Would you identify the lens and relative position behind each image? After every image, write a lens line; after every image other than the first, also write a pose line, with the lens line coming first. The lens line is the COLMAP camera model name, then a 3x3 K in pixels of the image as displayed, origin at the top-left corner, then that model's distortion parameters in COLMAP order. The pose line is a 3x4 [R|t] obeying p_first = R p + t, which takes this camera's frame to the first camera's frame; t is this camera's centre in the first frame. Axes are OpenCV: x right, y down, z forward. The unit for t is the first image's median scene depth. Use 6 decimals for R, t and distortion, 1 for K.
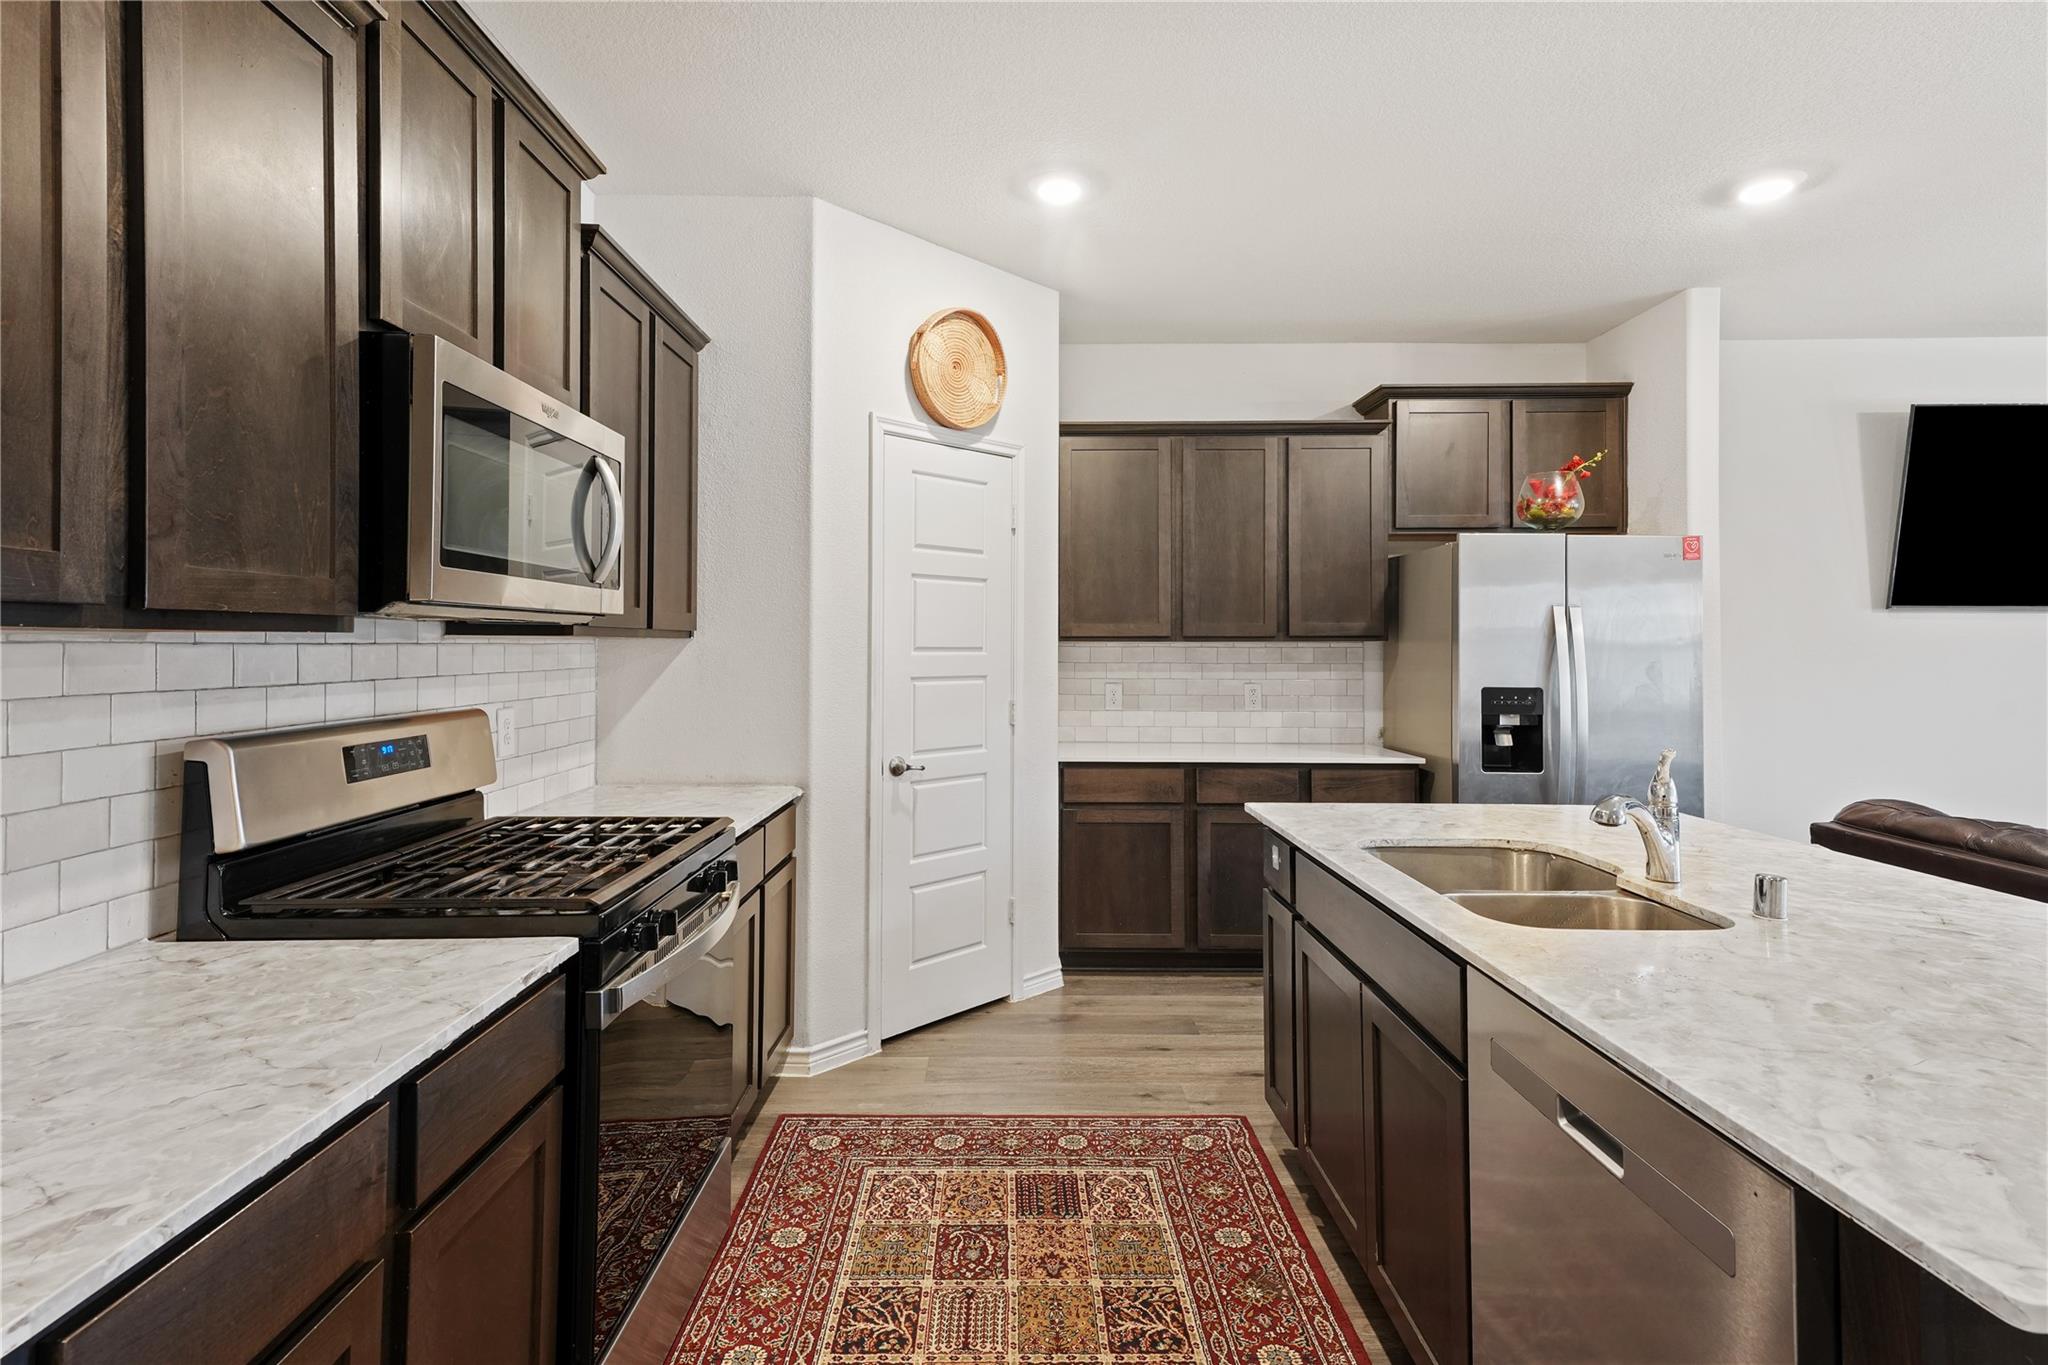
lens RADIAL K [[979.6, 0, 1000.9], [0, 979.6, 639.8], [0, 0, 1]] dist [0.021773, 0.000011]
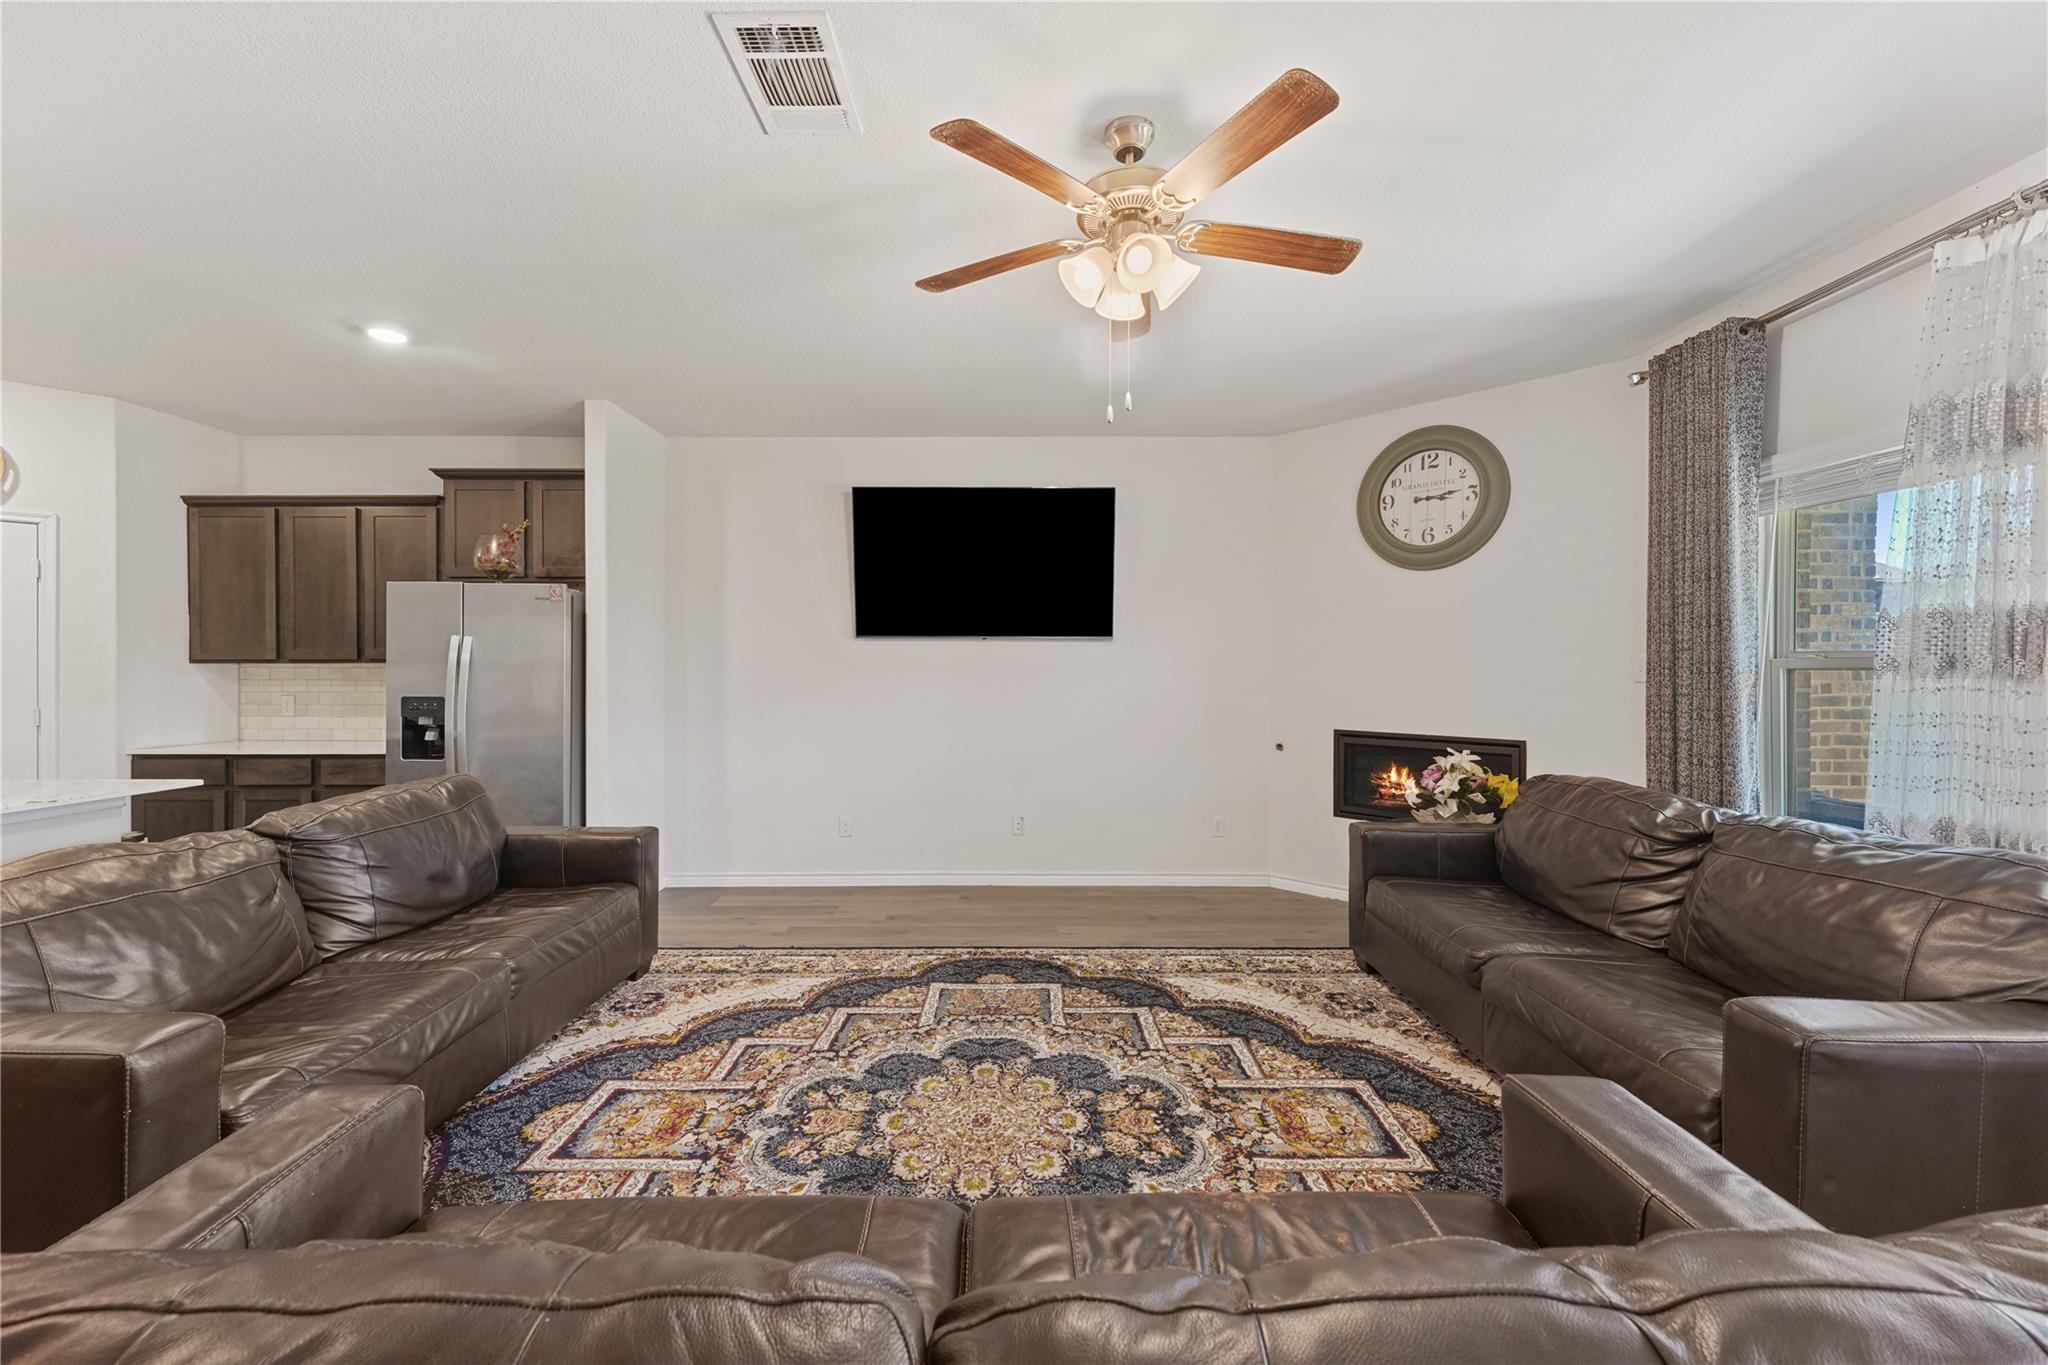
lens RADIAL K [[827.5, 0, 1019.3], [0, 827.5, 669.0], [0, 0, 1]] dist [0.001364, 0.000214]
pose [[0.999955, -0.000965, 0.009471, 1.243901], [0.000898, 0.999974, 0.007115, 0.002957], [-0.009478, -0.007106, 0.999930, -0.131210]]
